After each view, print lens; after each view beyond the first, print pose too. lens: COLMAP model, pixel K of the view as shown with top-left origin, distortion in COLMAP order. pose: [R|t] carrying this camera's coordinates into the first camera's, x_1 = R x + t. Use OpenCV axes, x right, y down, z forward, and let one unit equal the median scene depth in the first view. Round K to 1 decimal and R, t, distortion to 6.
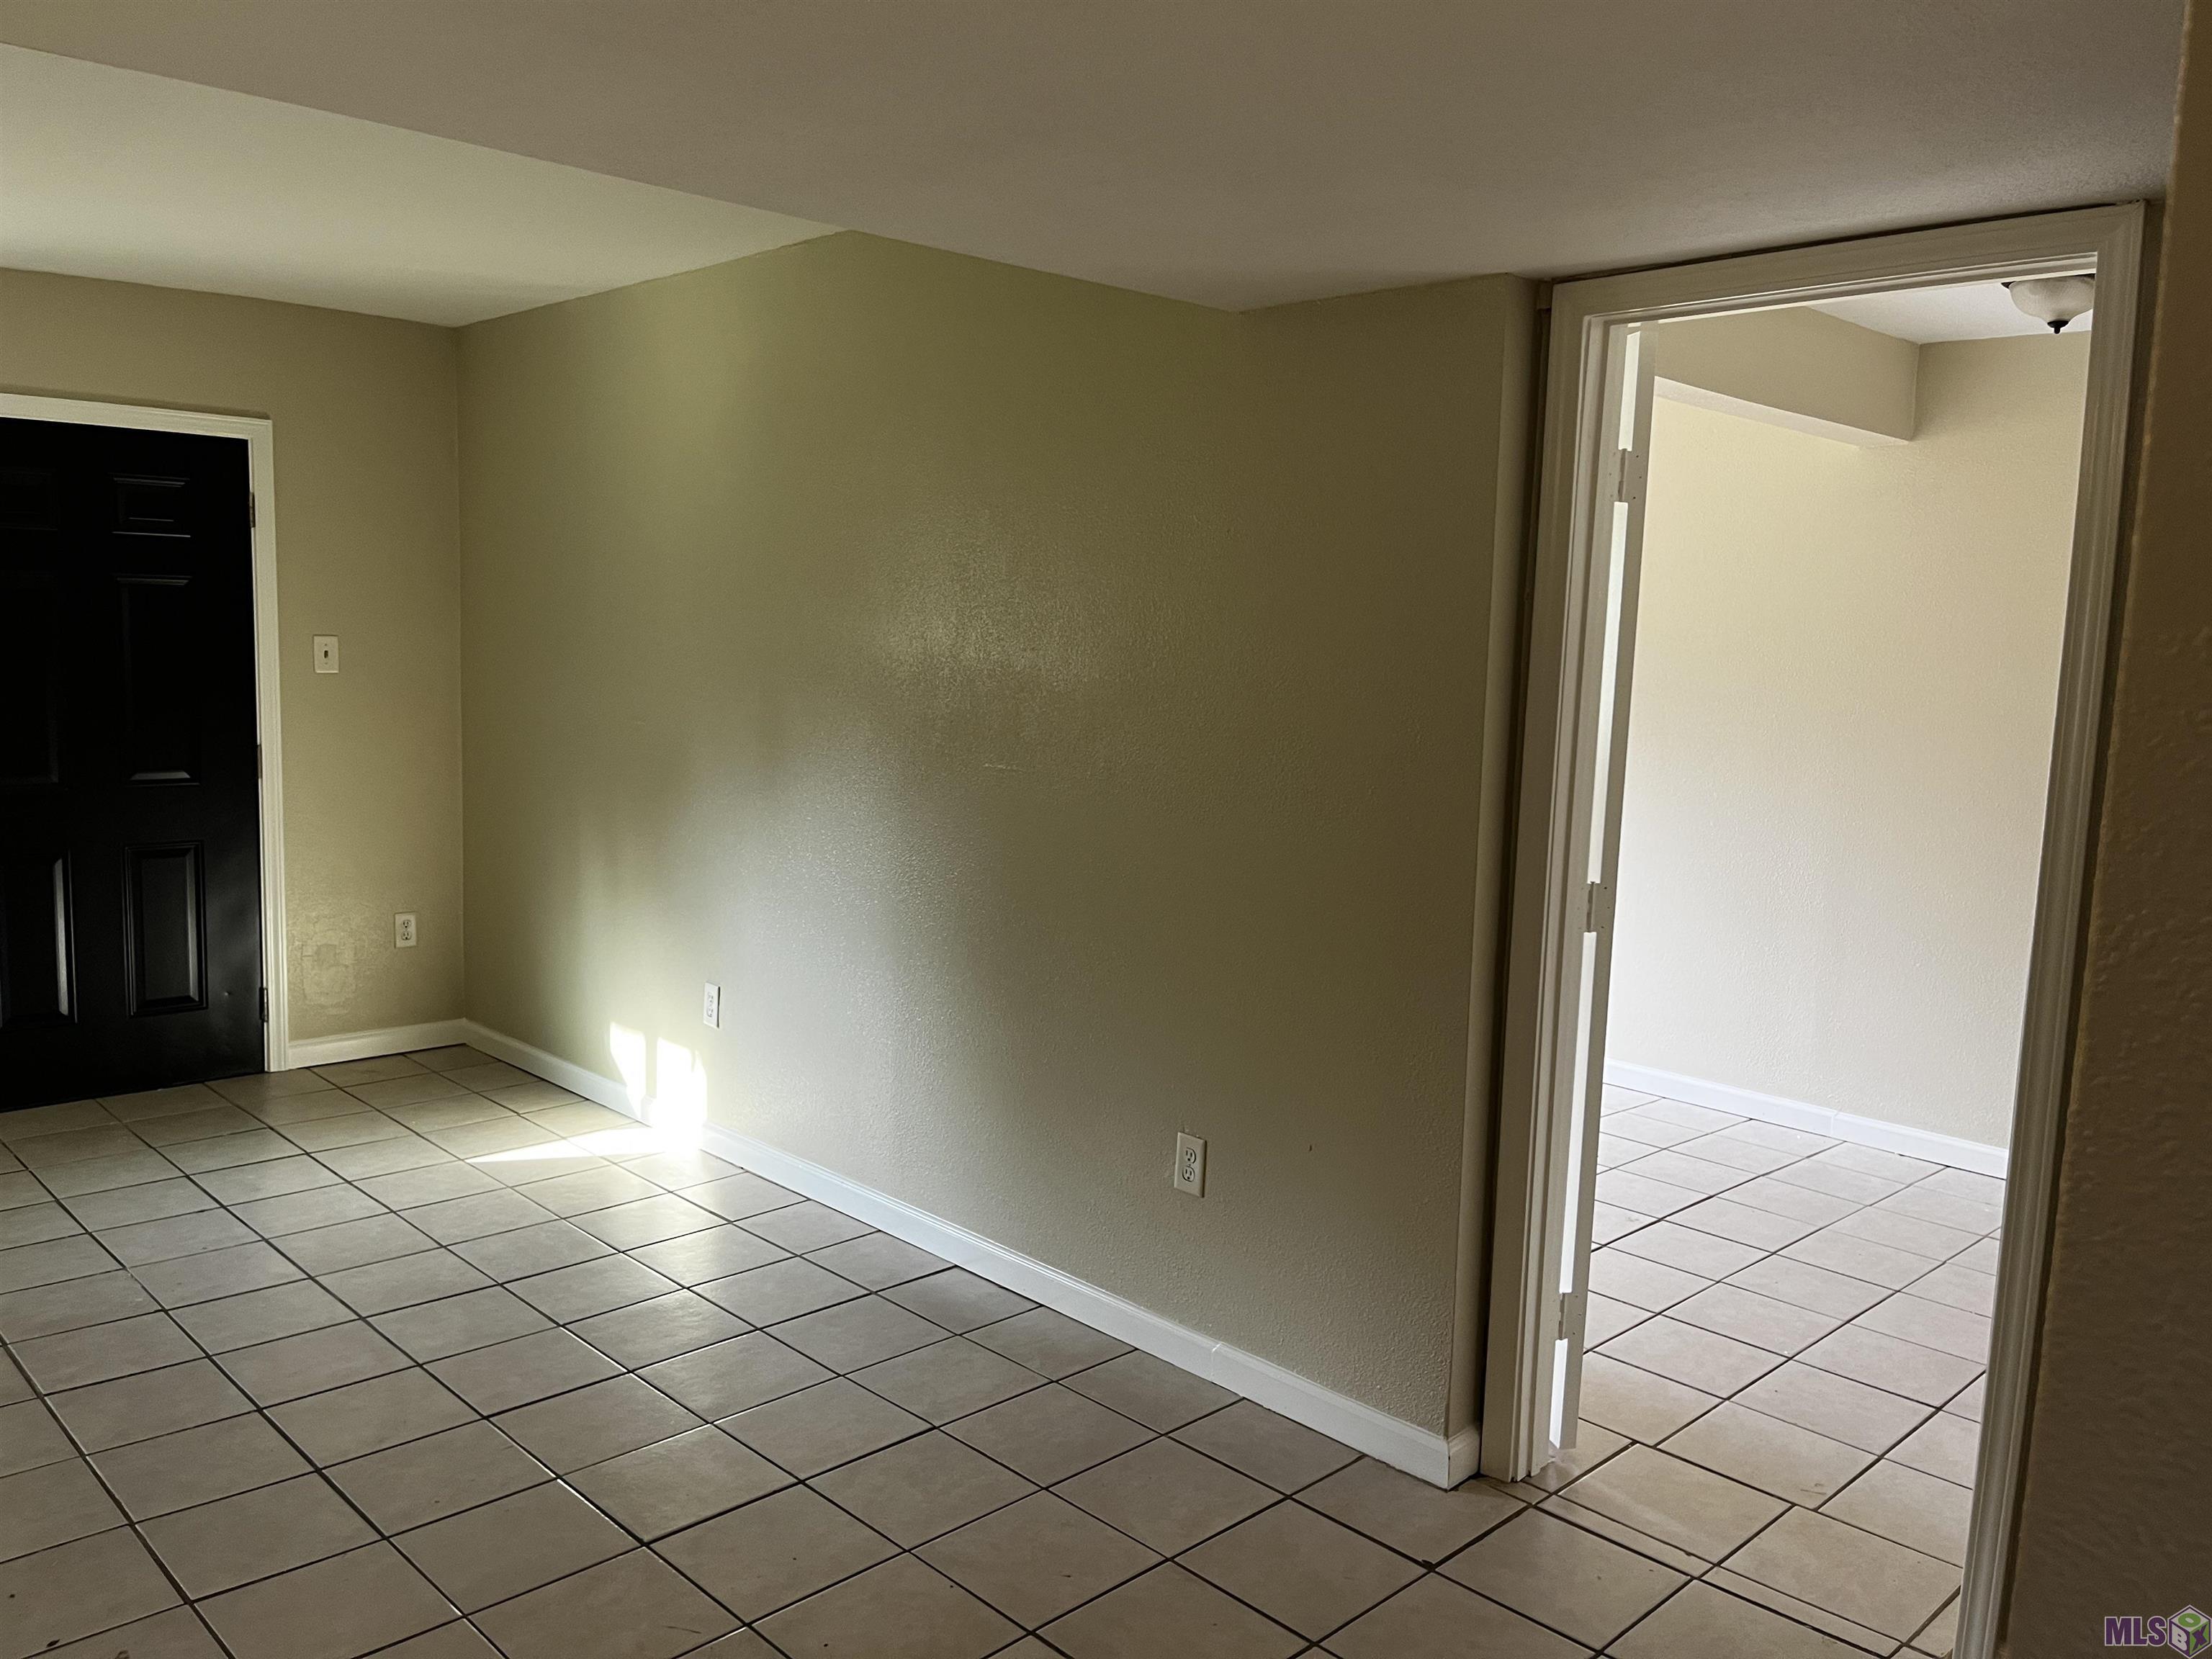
lens RADIAL K [[1685.6, 0, 1112.1], [0, 1685.6, 834.6], [0, 0, 1]] dist [0.003173, 0.000459]
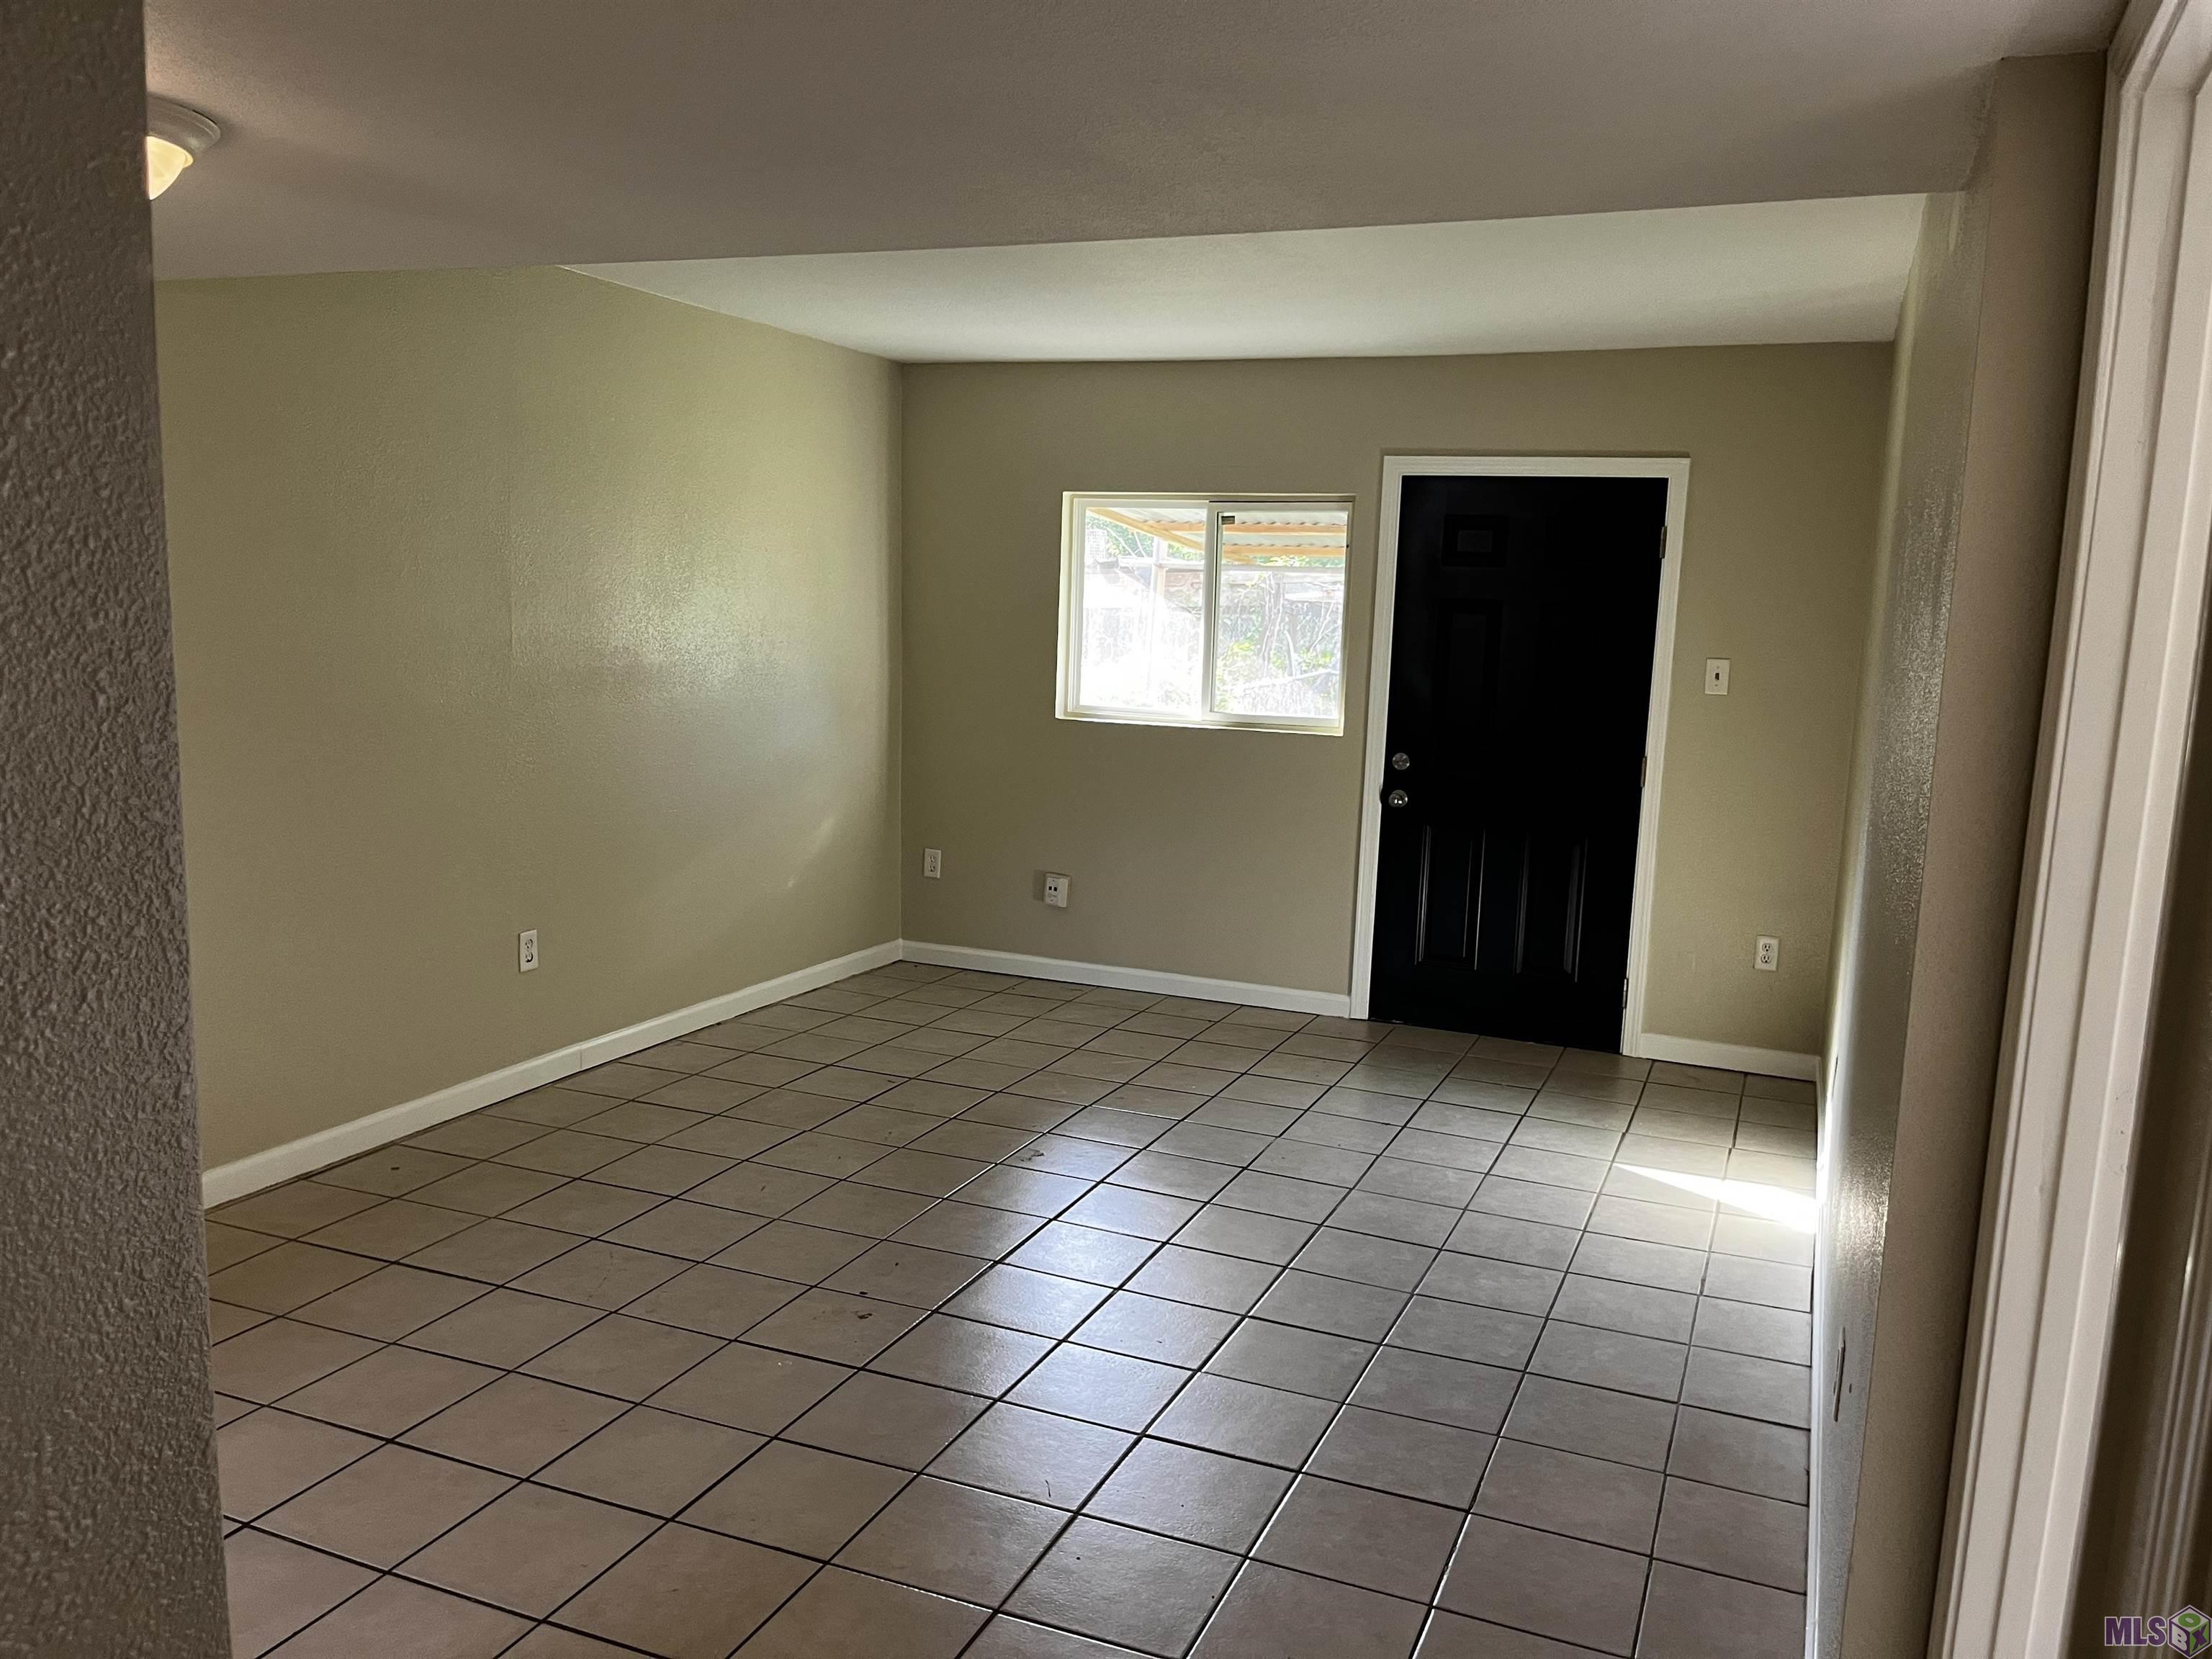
lens RADIAL K [[1685.6, 0, 1118.7], [0, 1685.6, 826.6], [0, 0, 1]] dist [0.003173, 0.000459]
pose [[0.401833, 0.116067, -0.908327, 0.361846], [-0.146061, 0.987359, 0.061550, -0.025718], [0.903989, 0.107938, 0.413707, 0.247892]]
